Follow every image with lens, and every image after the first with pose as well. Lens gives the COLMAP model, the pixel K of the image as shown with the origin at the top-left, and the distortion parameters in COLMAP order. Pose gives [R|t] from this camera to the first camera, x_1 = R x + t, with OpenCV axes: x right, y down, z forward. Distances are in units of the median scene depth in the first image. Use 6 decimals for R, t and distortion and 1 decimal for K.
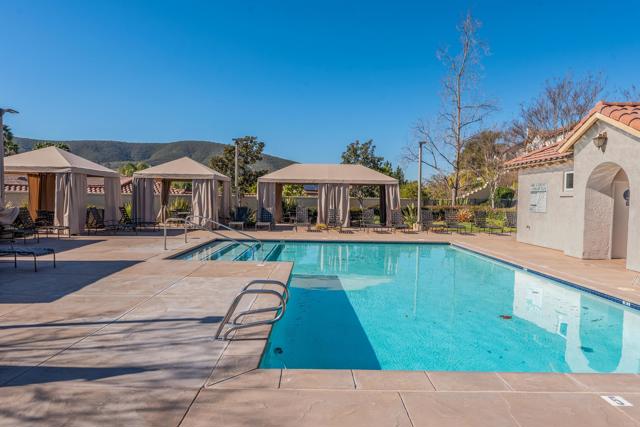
lens RADIAL K [[423.1, 0, 320.0], [0, 423.1, 213.5], [0, 0, 1]] dist [0.003757, 0.002493]
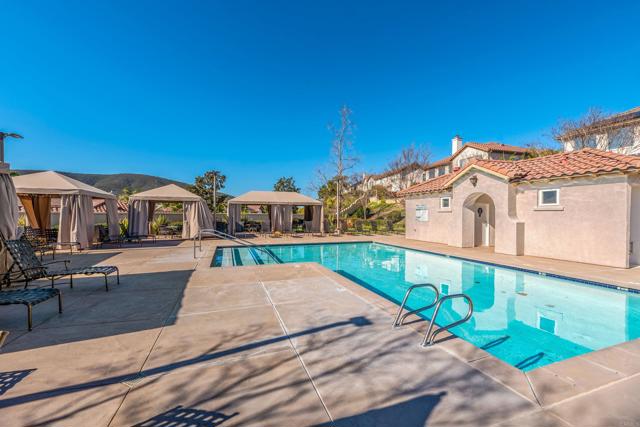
lens RADIAL K [[263.1, 0, 320.0], [0, 263.1, 213.5], [0, 0, 1]] dist [0.000894, -0.000077]
pose [[0.942911, -0.010508, 0.332880, -0.178258], [0.023340, 0.999130, -0.034574, -0.005468], [-0.332227, 0.040370, 0.942335, 0.106406]]
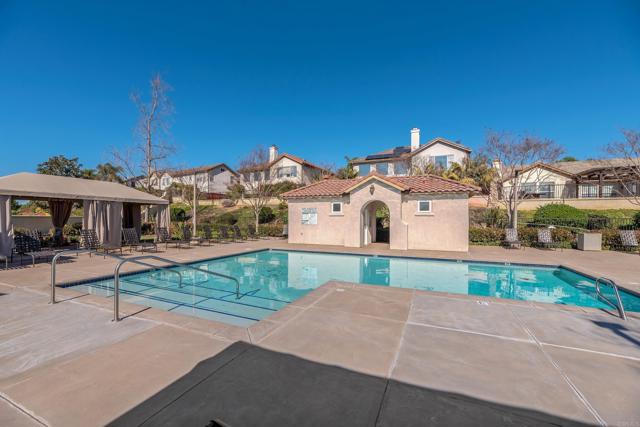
lens RADIAL K [[264.5, 0, 318.9], [0, 264.5, 218.7], [0, 0, 1]] dist [-0.002670, -0.000368]
pose [[0.401655, -0.010388, 0.915732, -0.360504], [0.033430, 0.999436, -0.003326, -0.018197], [-0.915181, 0.031949, 0.401776, 0.417029]]
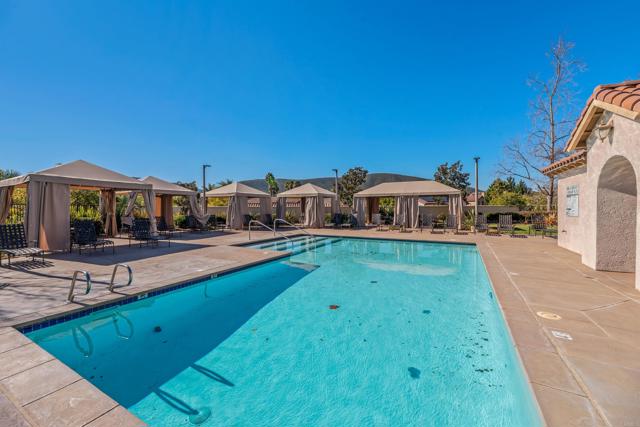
lens RADIAL K [[263.1, 0, 320.0], [0, 263.1, 213.5], [0, 0, 1]] dist [0.000894, -0.000077]
pose [[0.869984, -0.009145, -0.492996, 0.244838], [0.001292, 0.999867, -0.016269, -0.000295], [0.493079, 0.013517, 0.869880, 0.152974]]
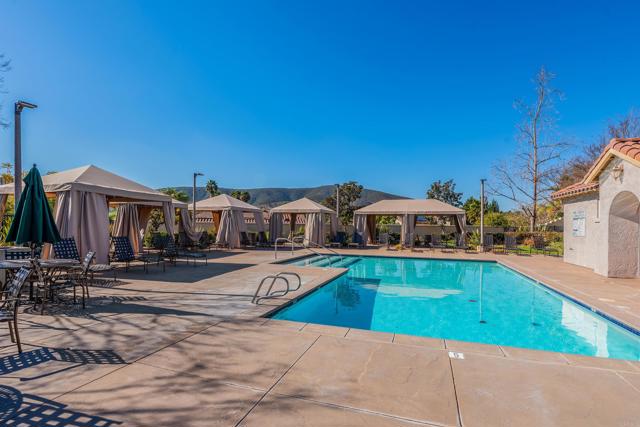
lens RADIAL K [[322.8, 0, 321.8], [0, 322.8, 226.8], [0, 0, 1]] dist [0.000667, -0.000268]
pose [[0.945757, -0.003041, -0.324861, 0.112408], [-0.008629, 0.999368, -0.034477, 0.005635], [0.324760, 0.035410, 0.945133, -0.038264]]
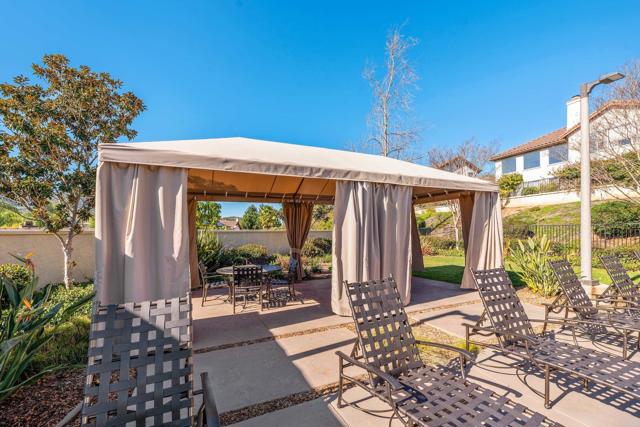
lens RADIAL K [[262.5, 0, 308.7], [0, 262.5, 233.1], [0, 0, 1]] dist [0.000338, -0.000013]
pose [[0.921057, -0.025261, 0.388608, -0.120236], [0.039072, 0.998853, -0.027676, -0.032428], [-0.387463, 0.040675, 0.920987, 0.989421]]
